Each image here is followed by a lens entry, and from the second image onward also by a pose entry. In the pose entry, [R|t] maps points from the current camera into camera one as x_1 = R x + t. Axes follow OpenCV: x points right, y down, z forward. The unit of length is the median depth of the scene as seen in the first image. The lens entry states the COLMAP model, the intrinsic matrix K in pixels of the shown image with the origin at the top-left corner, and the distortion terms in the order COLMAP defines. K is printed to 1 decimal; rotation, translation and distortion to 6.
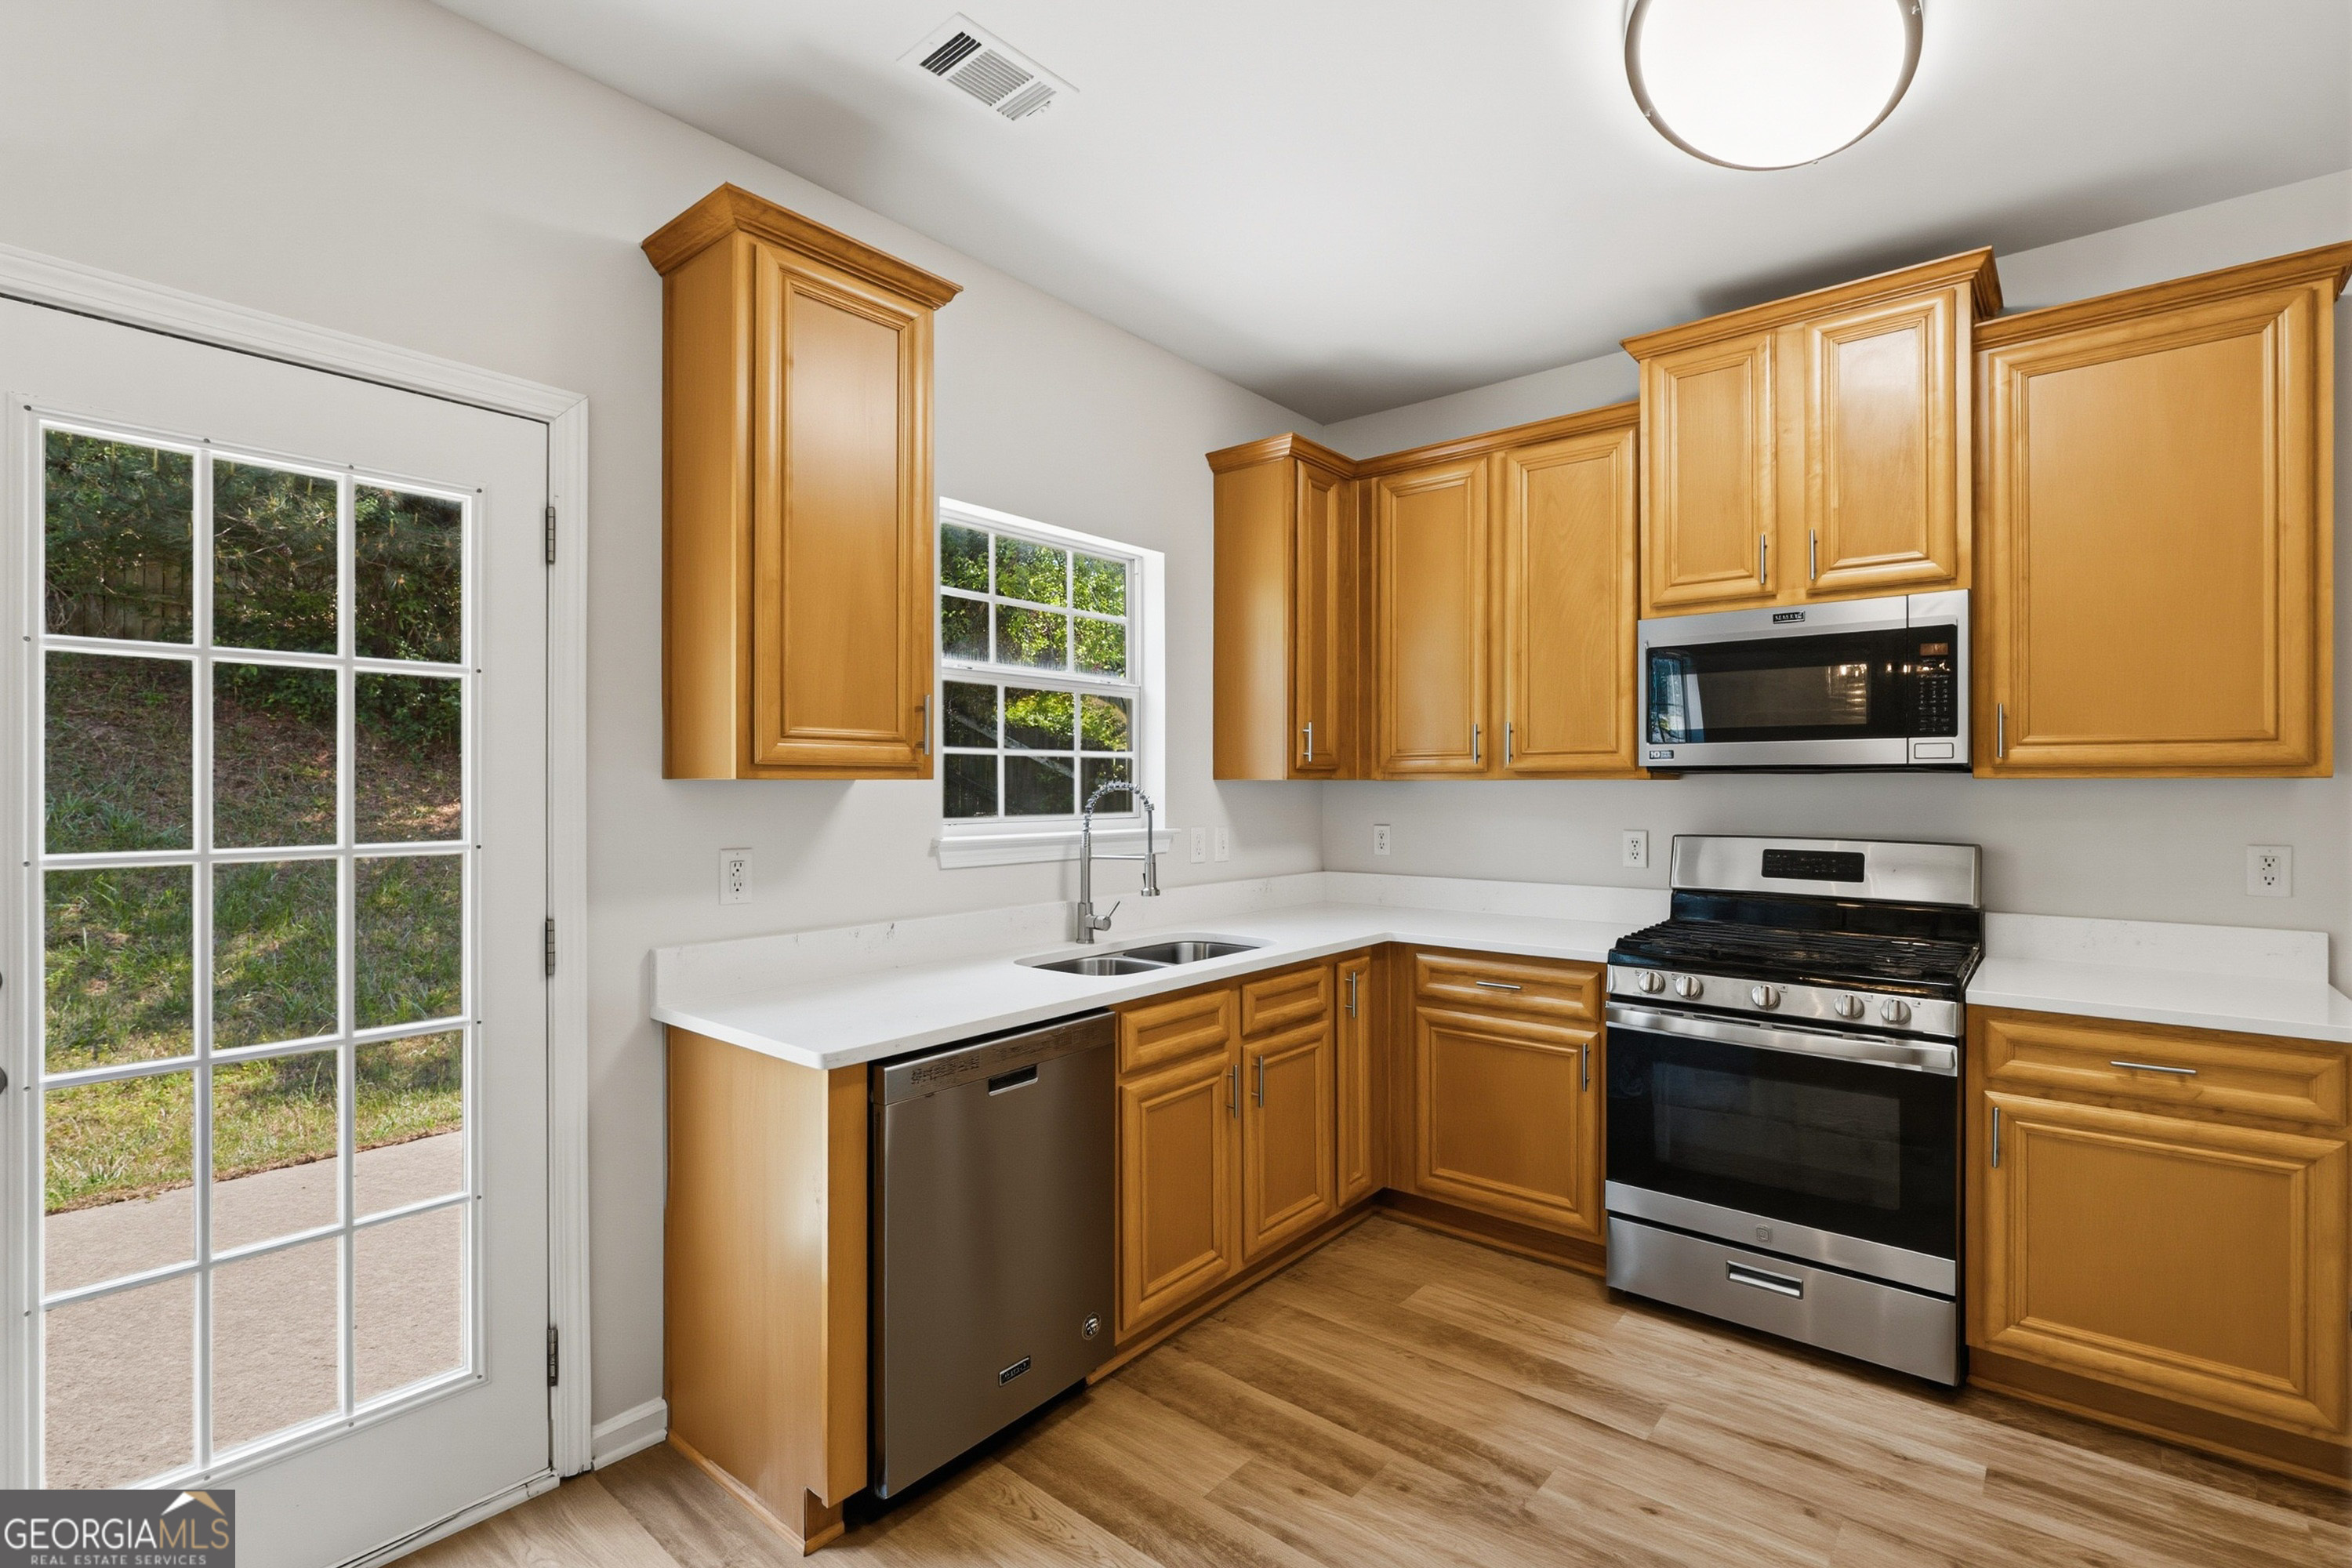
lens RADIAL K [[1074.0, 0, 1173.3], [0, 1074.0, 785.8], [0, 0, 1]] dist [-0.005255, 0.000743]
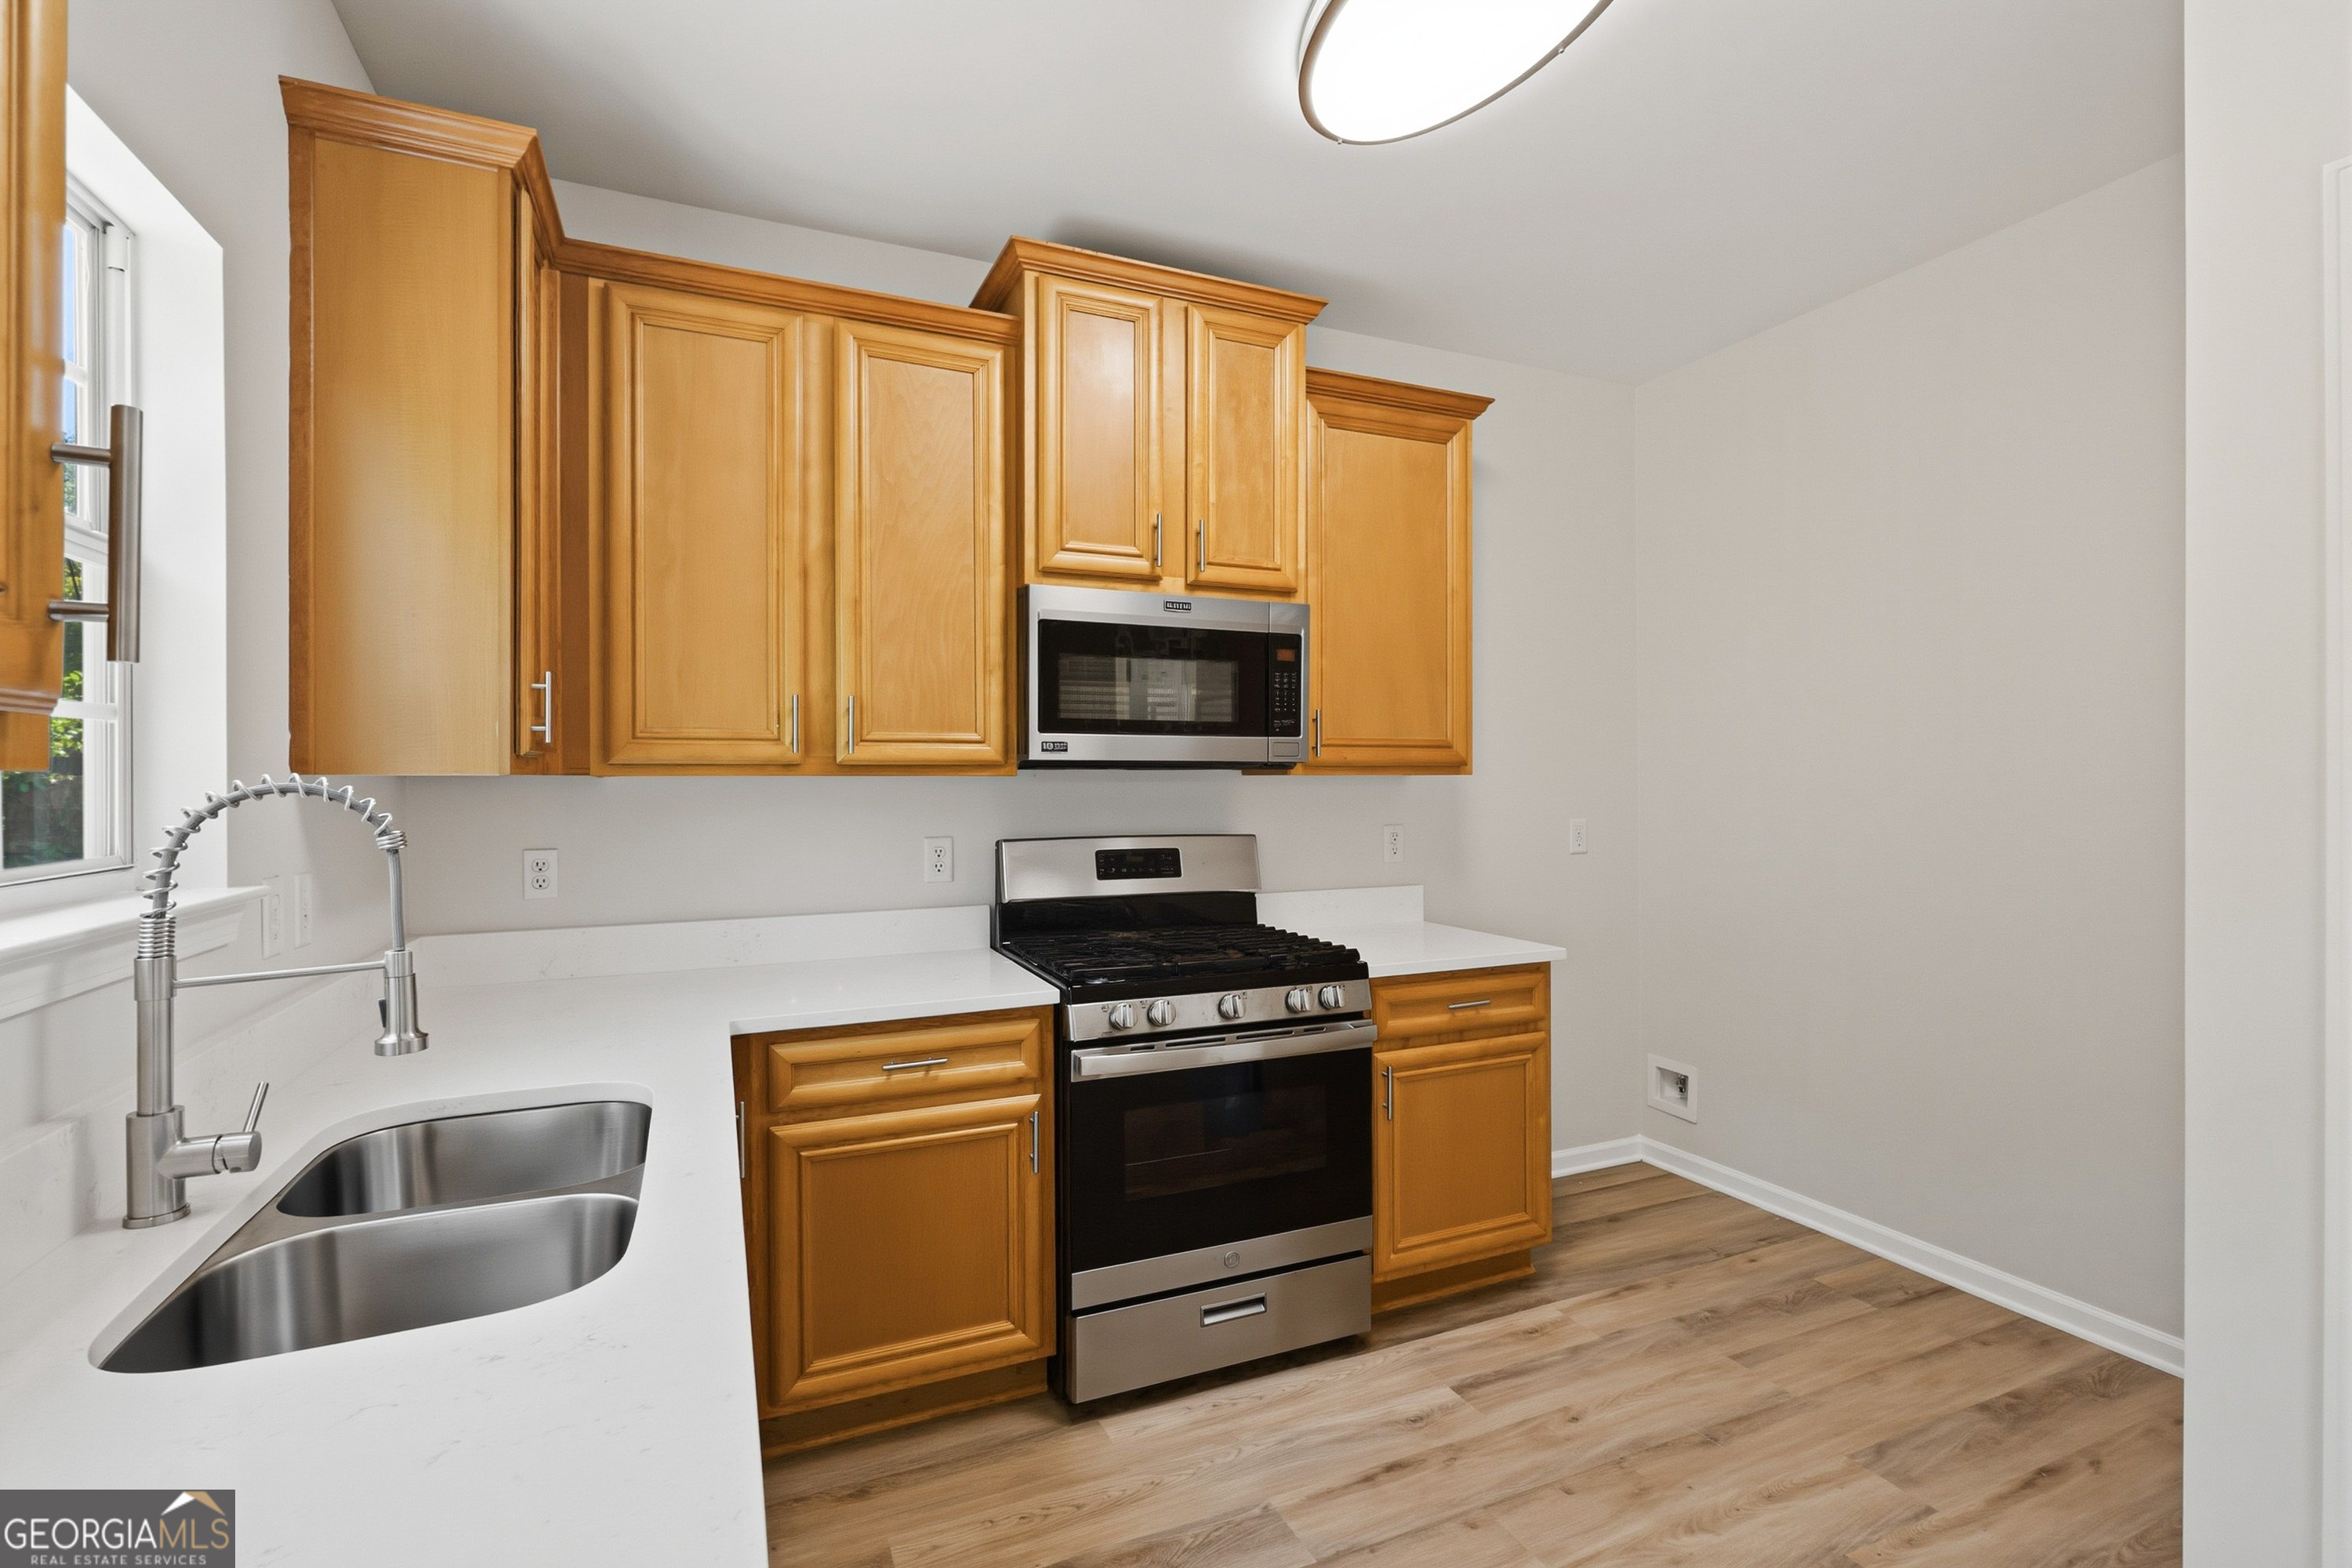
lens RADIAL K [[1074.0, 0, 1176.9], [0, 1074.0, 784.5], [0, 0, 1]] dist [-0.005255, 0.000743]
pose [[0.433891, -0.007807, 0.900931, -0.276835], [0.003239, 0.999970, 0.007106, -0.005245], [-0.900959, -0.000165, 0.433903, 0.563494]]
